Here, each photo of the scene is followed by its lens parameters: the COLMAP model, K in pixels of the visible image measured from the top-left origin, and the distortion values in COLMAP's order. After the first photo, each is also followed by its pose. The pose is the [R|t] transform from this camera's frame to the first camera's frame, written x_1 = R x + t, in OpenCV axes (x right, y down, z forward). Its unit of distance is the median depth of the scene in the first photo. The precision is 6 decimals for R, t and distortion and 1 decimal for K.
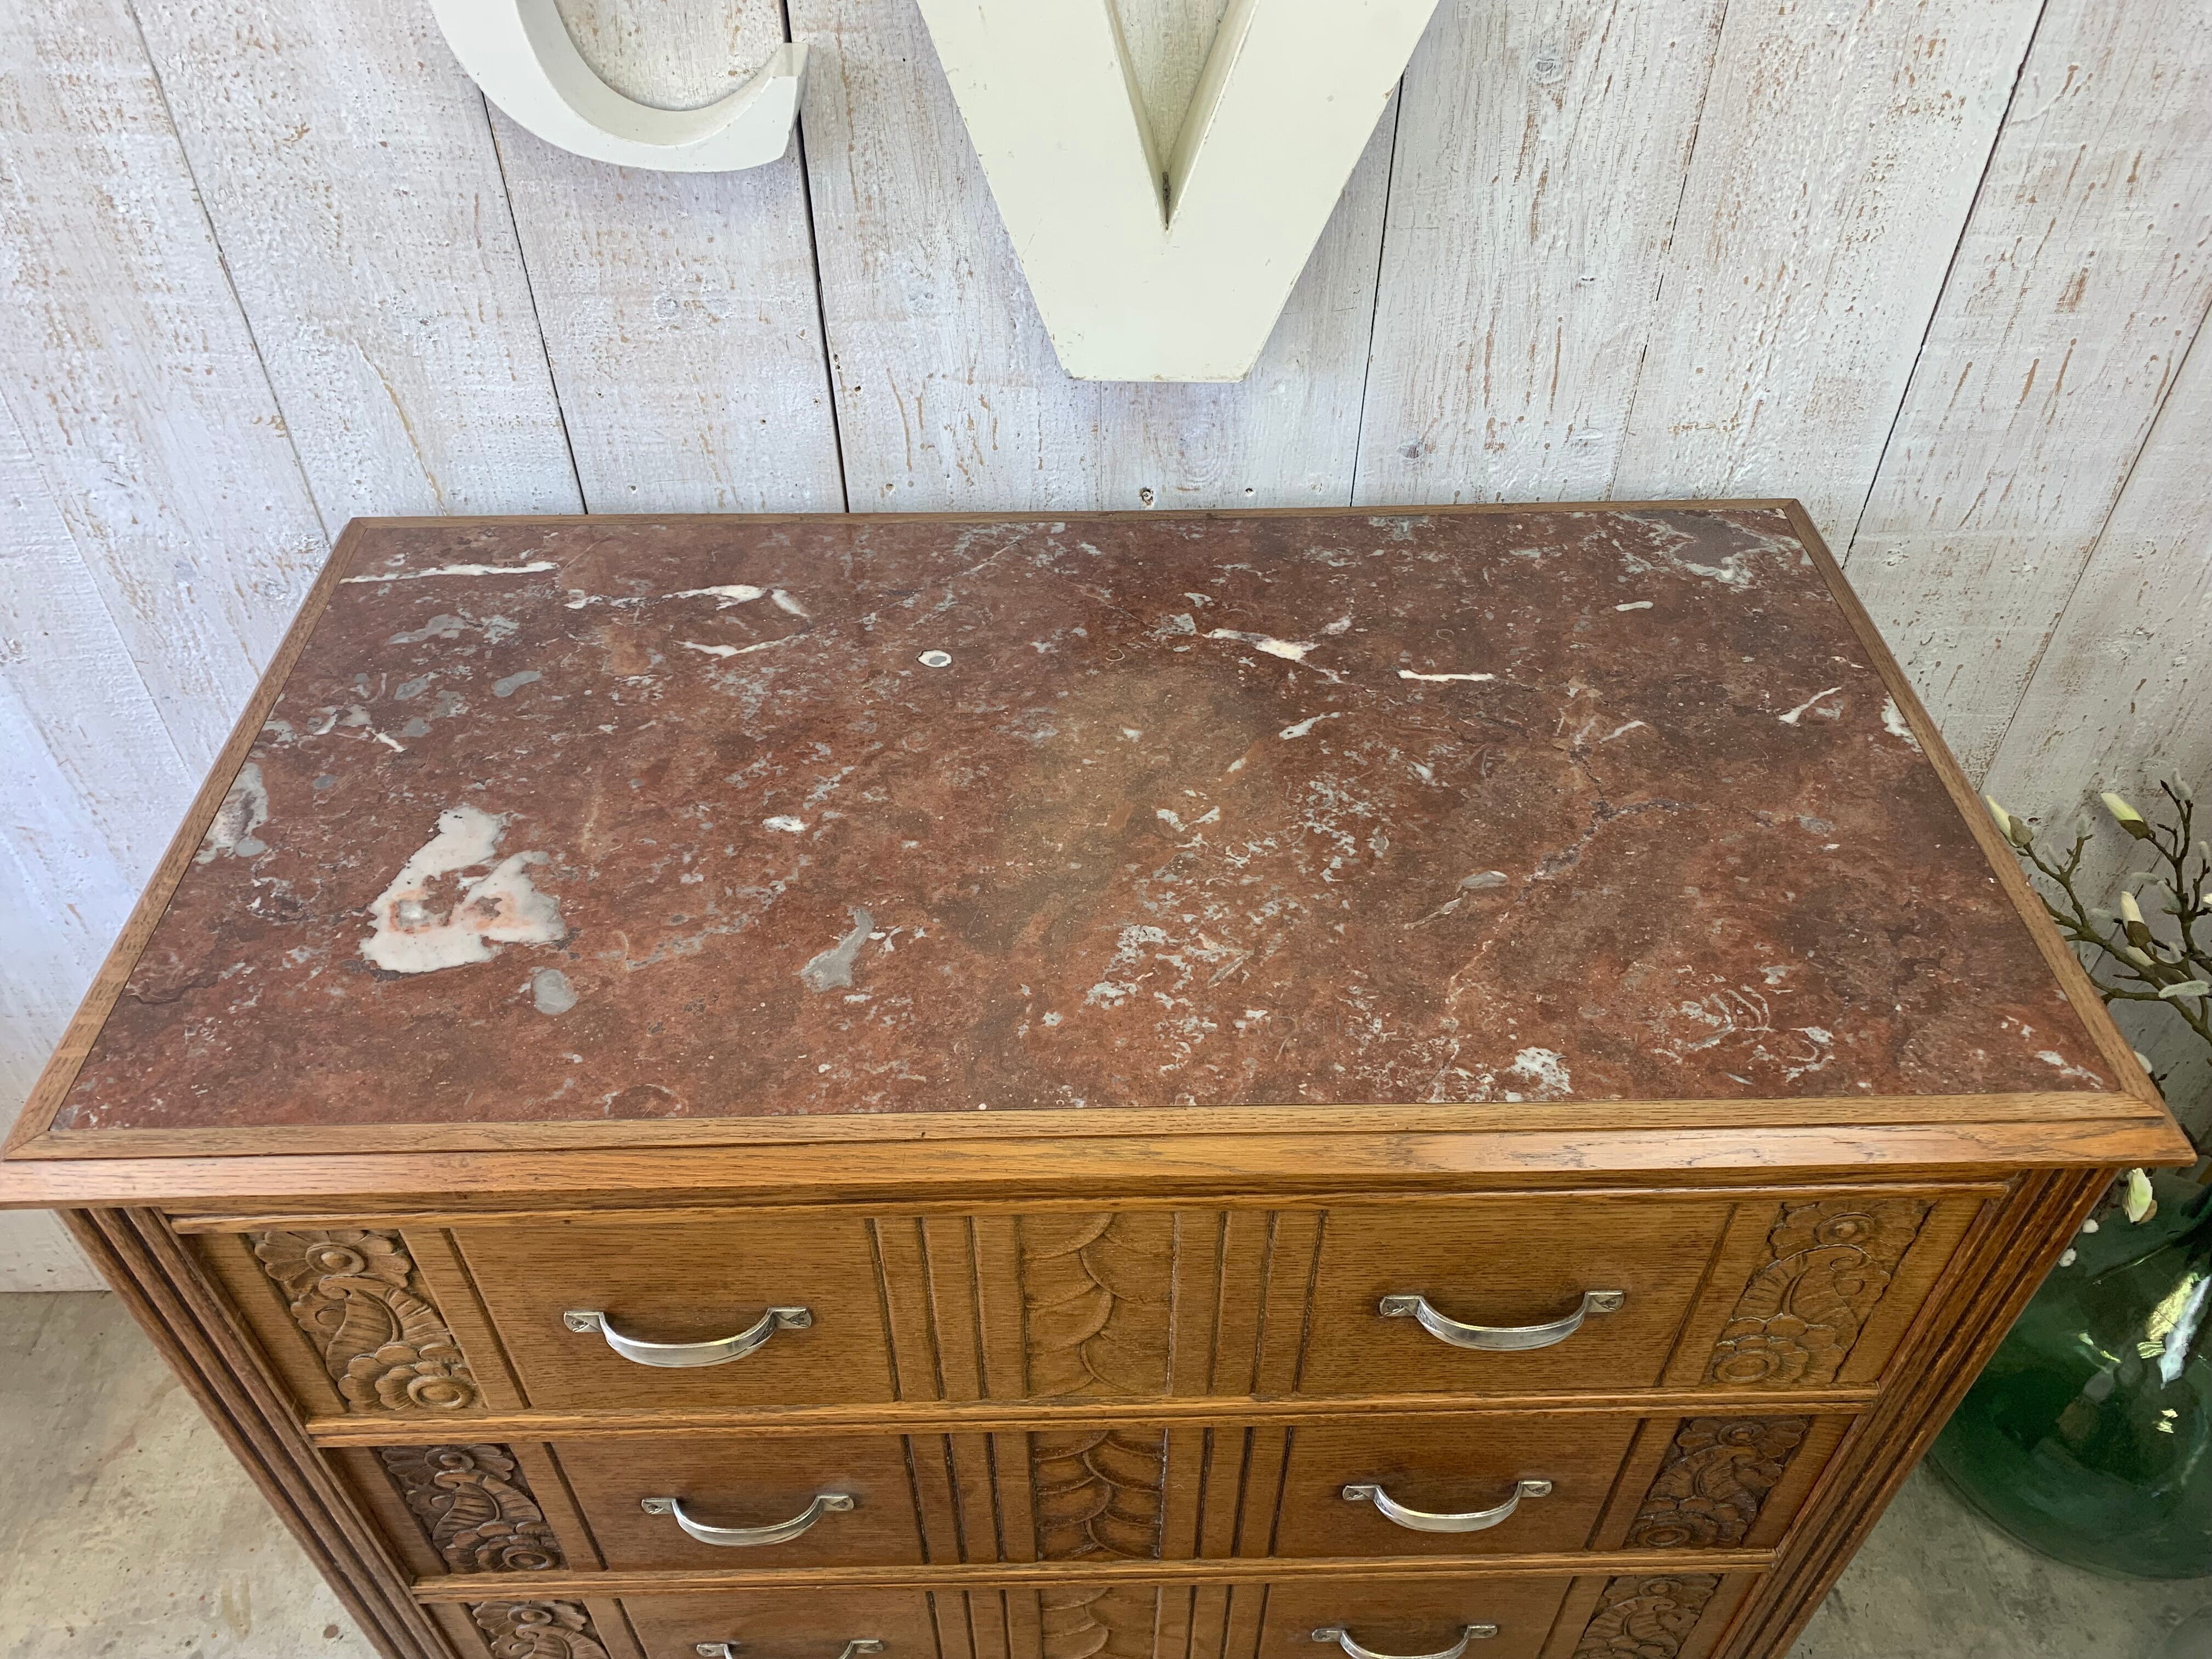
lens RADIAL K [[1719.3, 0, 1107.3], [0, 1719.3, 842.7], [0, 0, 1]] dist [0.015605, -0.013956]
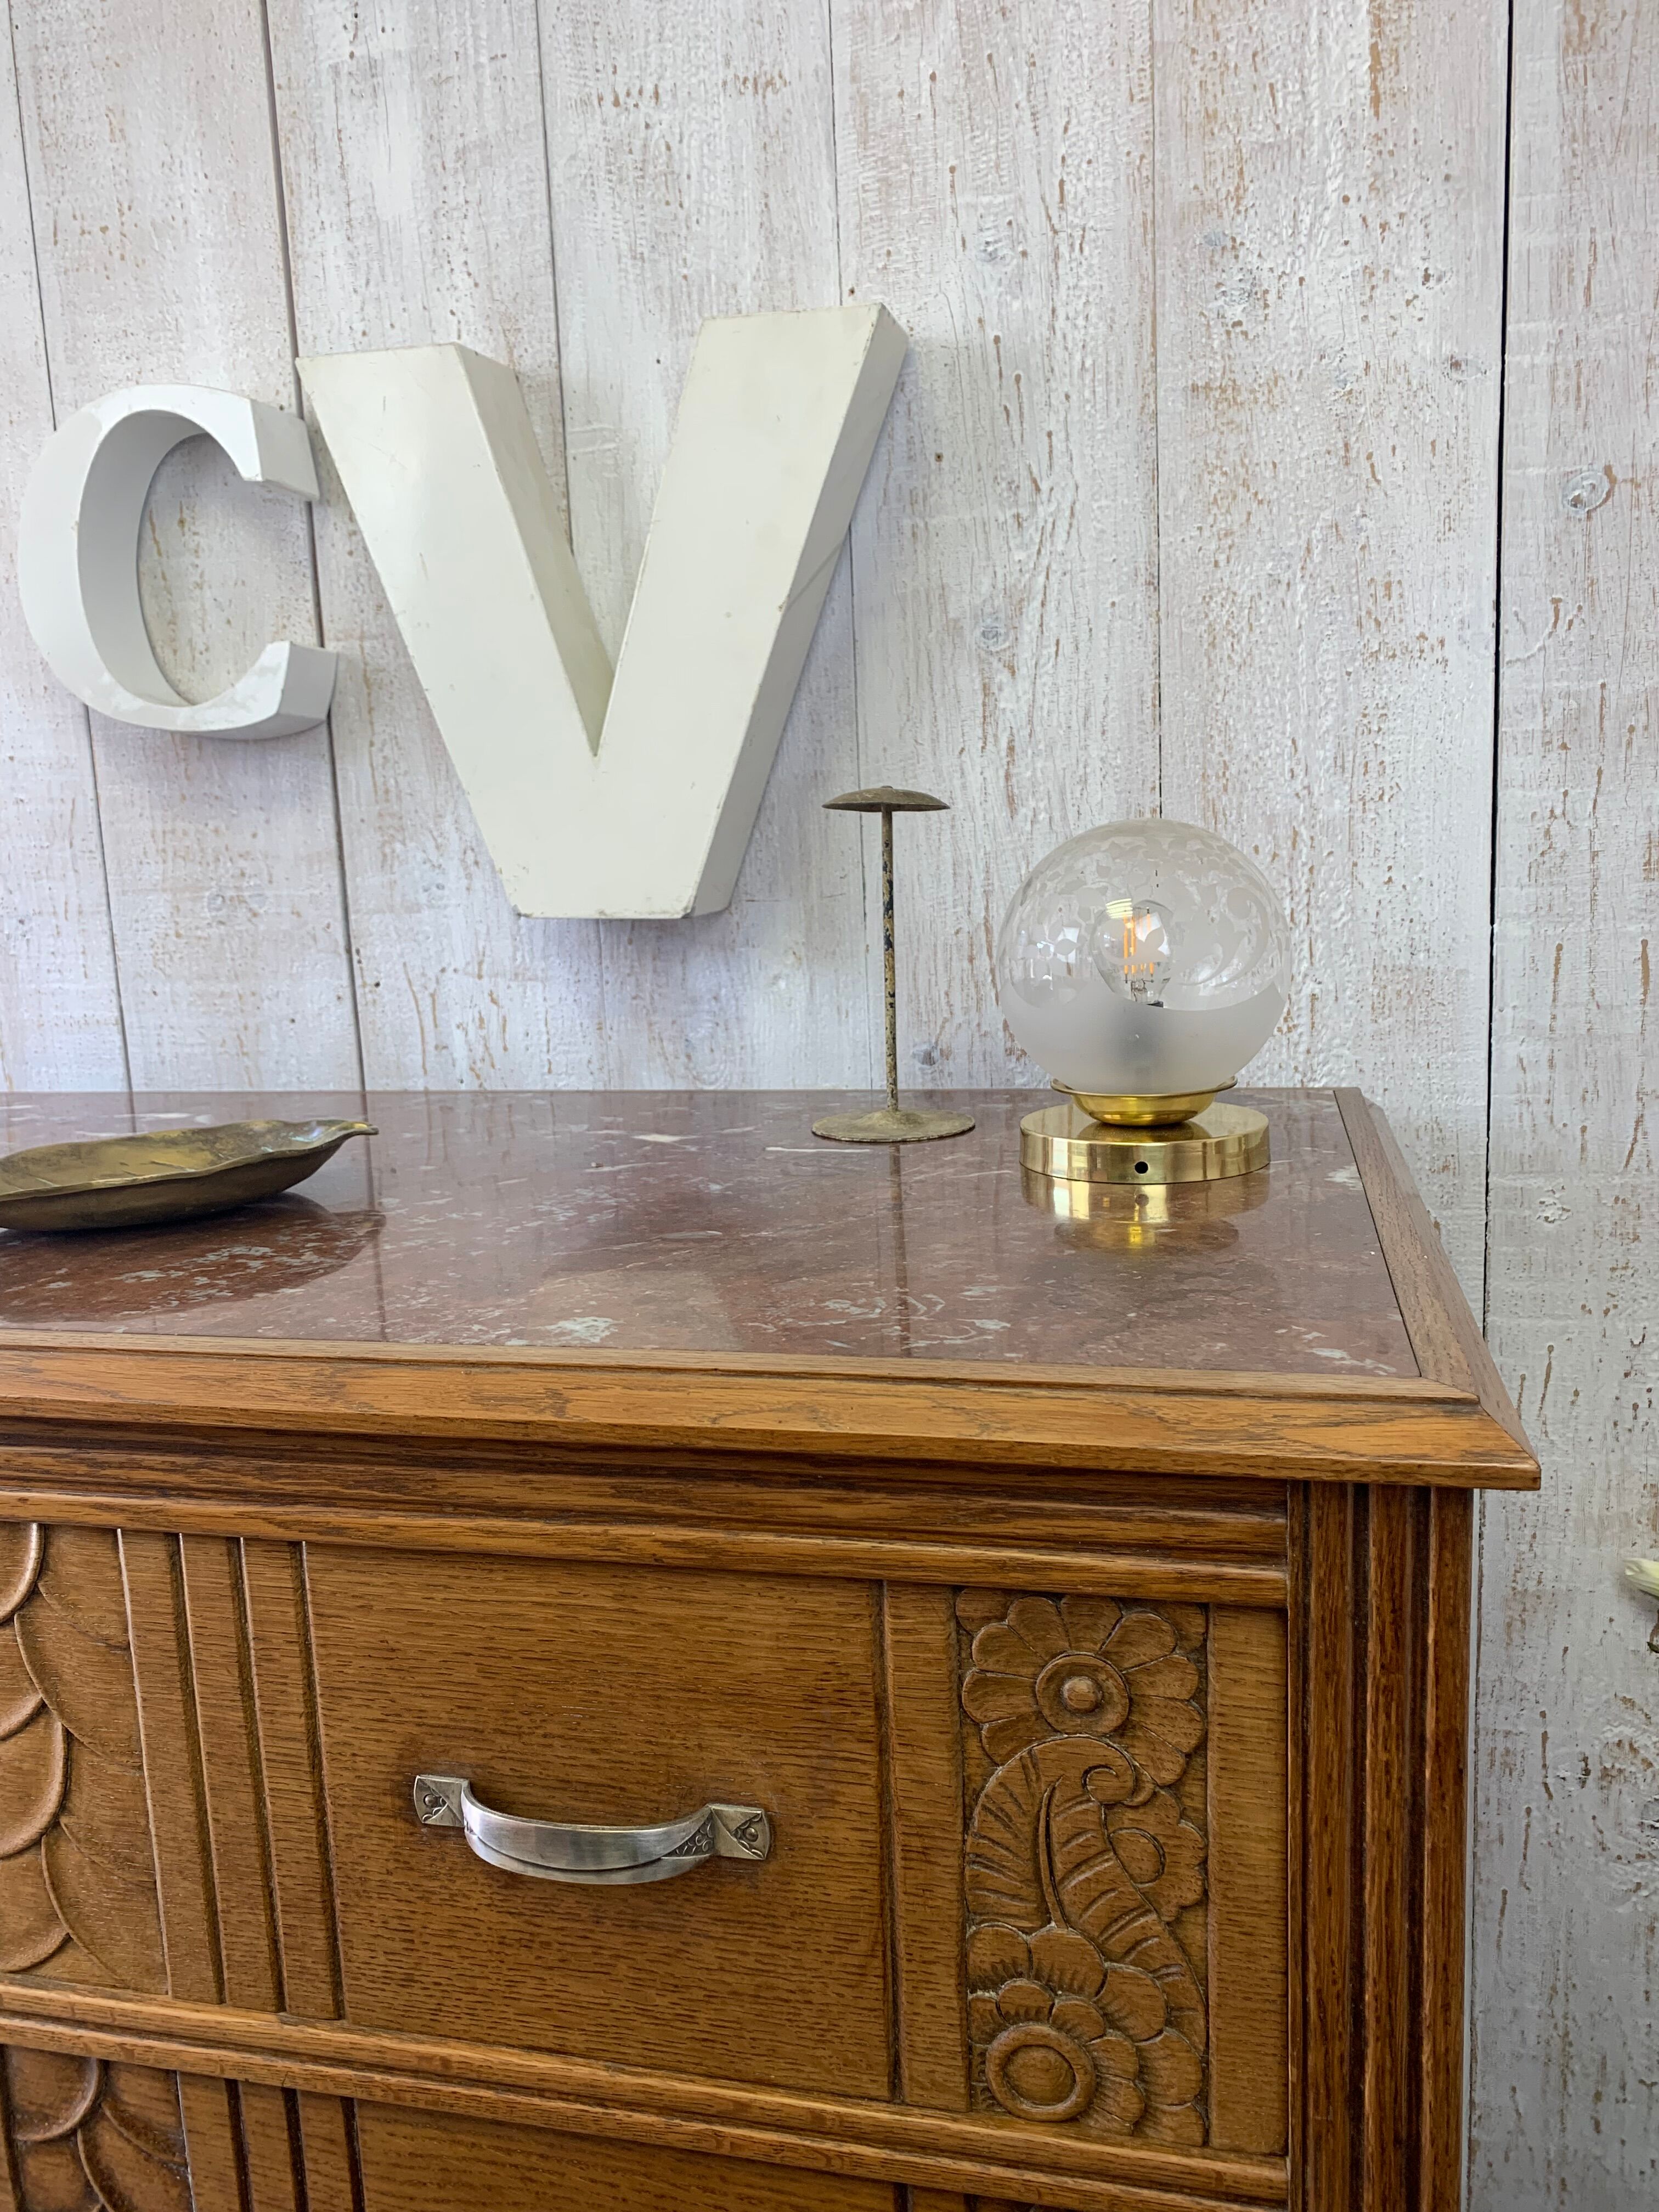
lens RADIAL K [[1719.3, 0, 813.4], [0, 1719.3, 1077.2], [0, 0, 1]] dist [0.015605, -0.013956]
pose [[0.962791, -0.001963, -0.270240, 0.405097], [-0.149647, 0.828793, -0.539174, 0.312094], [0.225031, 0.559552, 0.797660, 0.297183]]
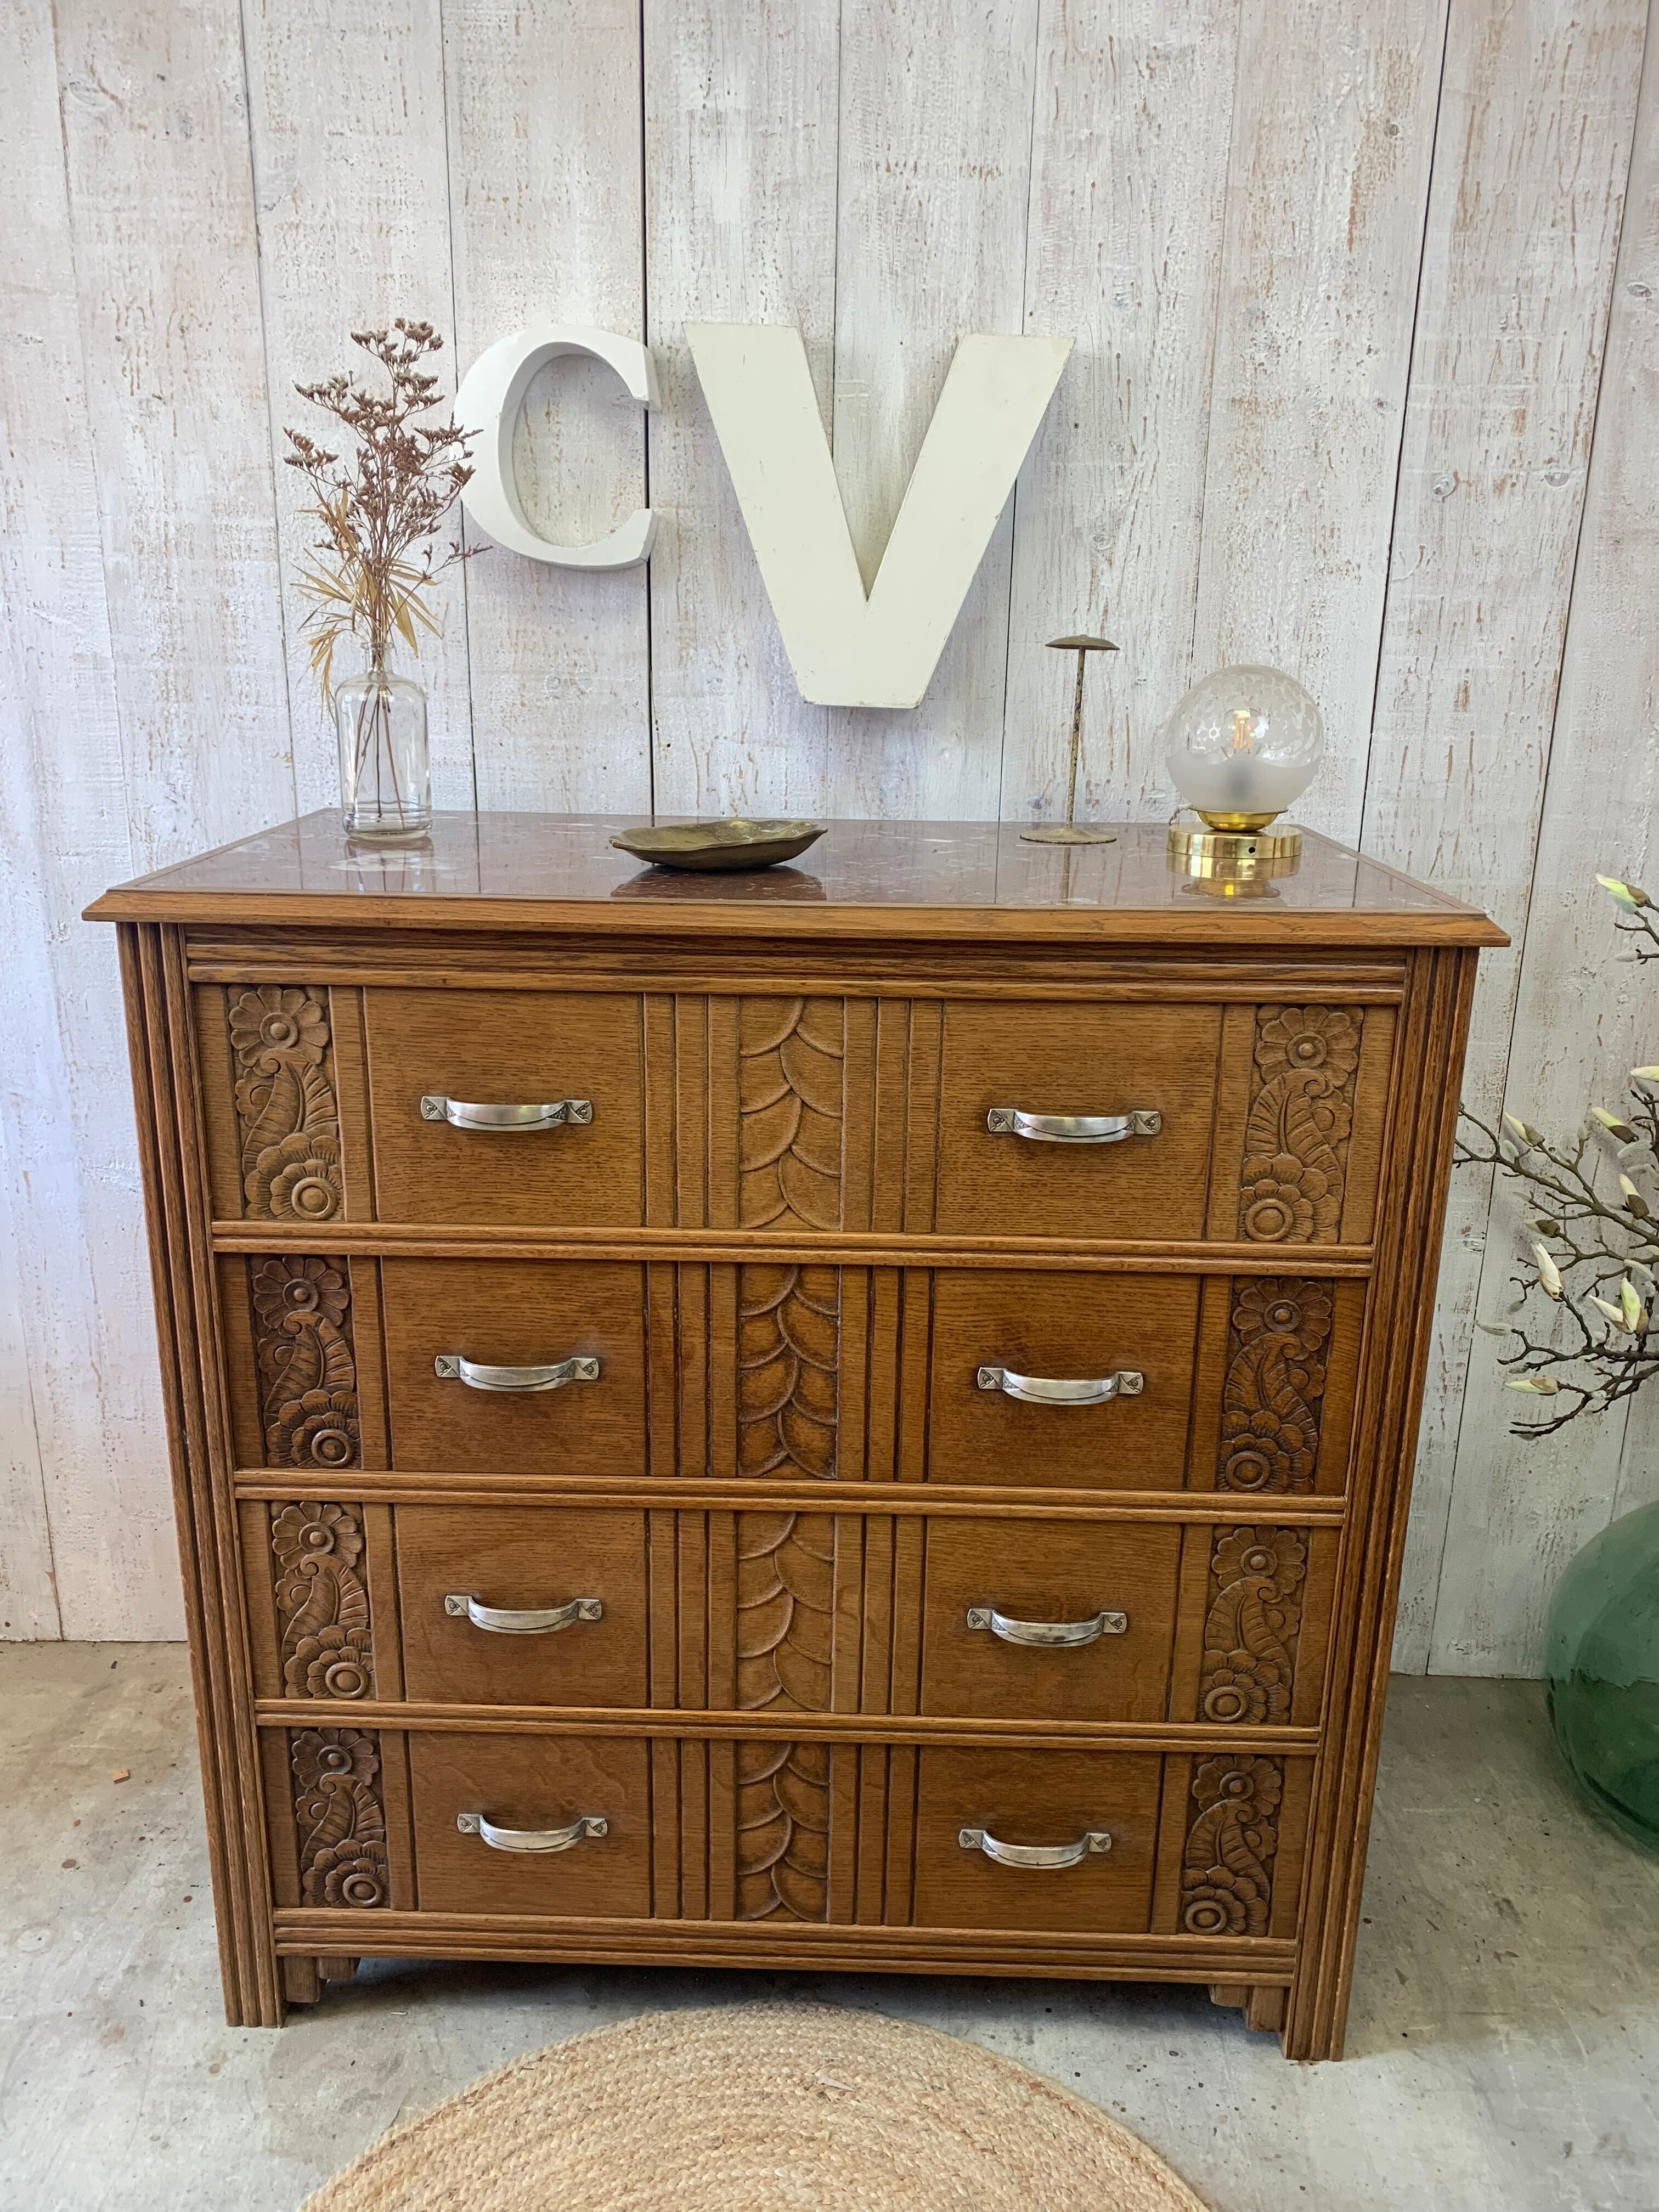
lens RADIAL K [[1719.3, 0, 818.9], [0, 1719.3, 1100.1], [0, 0, 1]] dist [0.015605, -0.013956]
pose [[0.998802, 0.025889, -0.041521, 0.064021], [-0.042009, 0.888791, -0.456383, 0.757052], [0.025088, 0.457580, 0.888814, -0.222082]]
